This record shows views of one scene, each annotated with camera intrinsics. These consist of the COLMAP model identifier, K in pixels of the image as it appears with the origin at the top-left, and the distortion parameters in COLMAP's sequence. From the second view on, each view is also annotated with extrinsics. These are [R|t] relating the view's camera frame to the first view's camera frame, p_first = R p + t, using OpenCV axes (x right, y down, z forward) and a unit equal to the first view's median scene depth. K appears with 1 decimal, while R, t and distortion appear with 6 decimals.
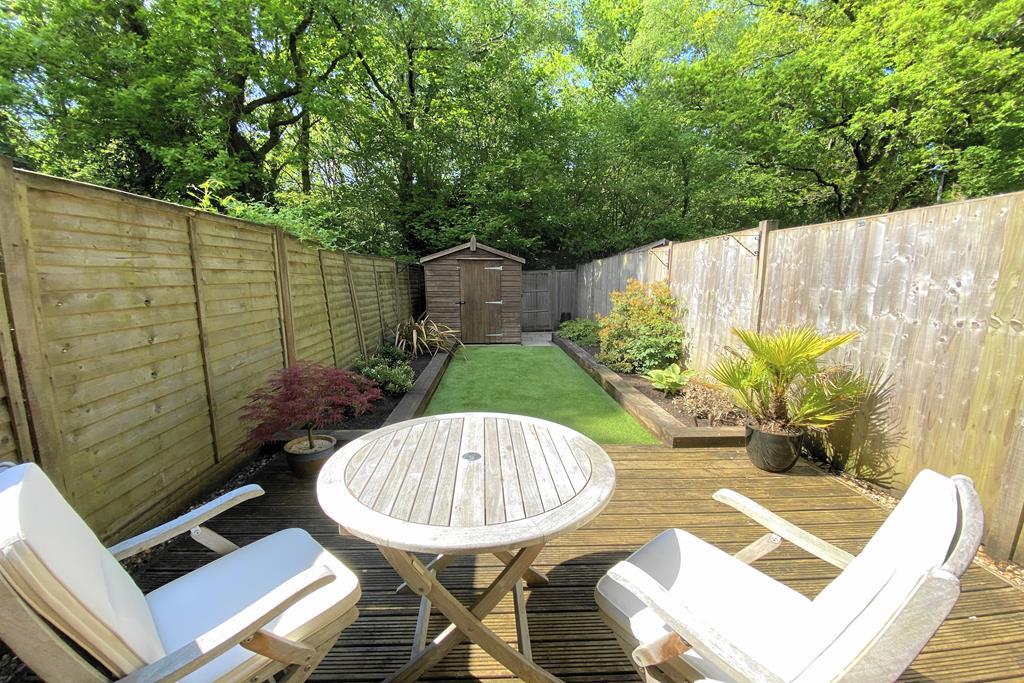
lens RADIAL K [[409.6, 0, 506.3], [0, 409.6, 344.3], [0, 0, 1]] dist [0.036551, -0.028675]
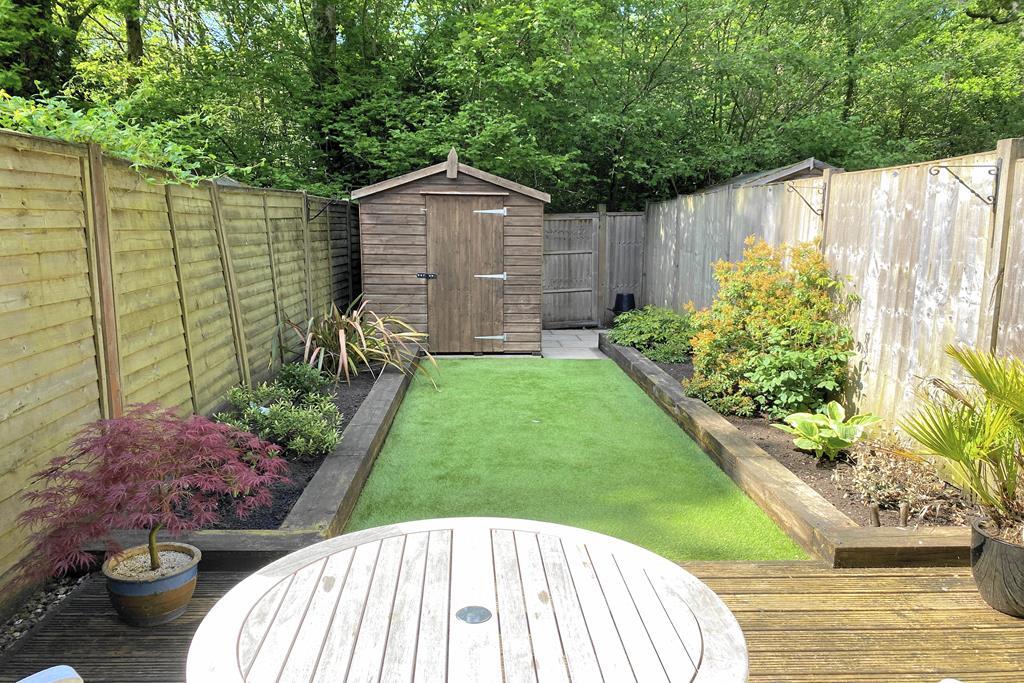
lens RADIAL K [[779.5, 0, 512.0], [0, 779.5, 341.5], [0, 0, 1]] dist [0.003674, 0.013857]
pose [[0.999956, 0.007513, 0.005583, -0.013227], [-0.007482, 0.999957, -0.005534, -0.022557], [-0.005624, 0.005492, 0.999969, -0.002372]]
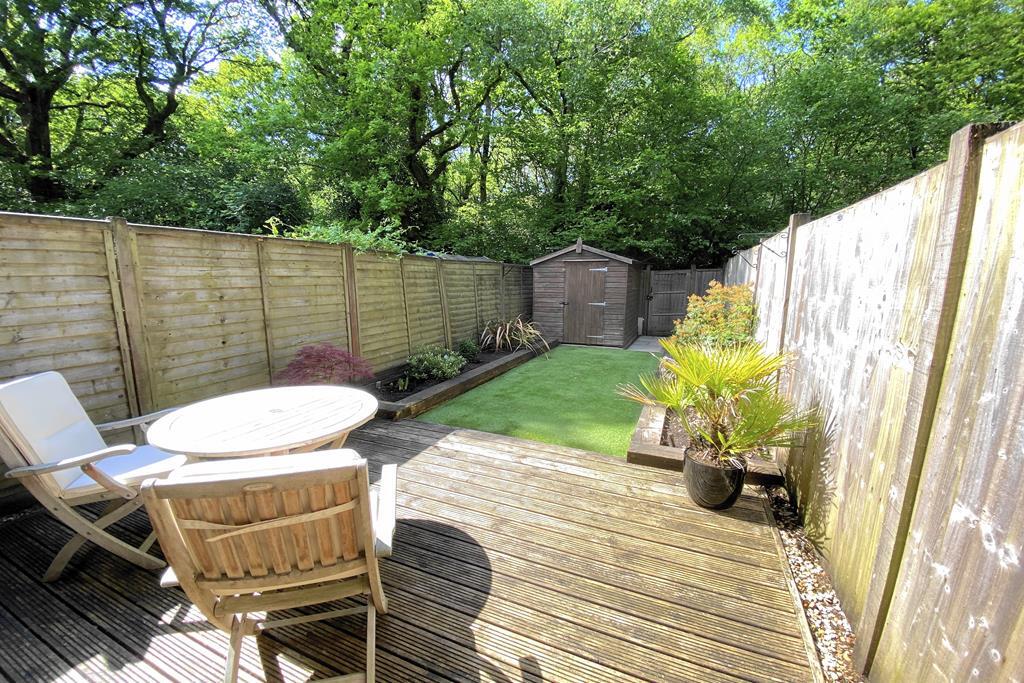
lens RADIAL K [[409.6, 0, 506.3], [0, 409.6, 344.3], [0, 0, 1]] dist [0.036551, -0.028675]
pose [[0.895988, 0.069844, -0.438552, 0.389488], [-0.069260, 0.997448, 0.017352, -0.011527], [0.438645, 0.014828, 0.898538, 0.019238]]
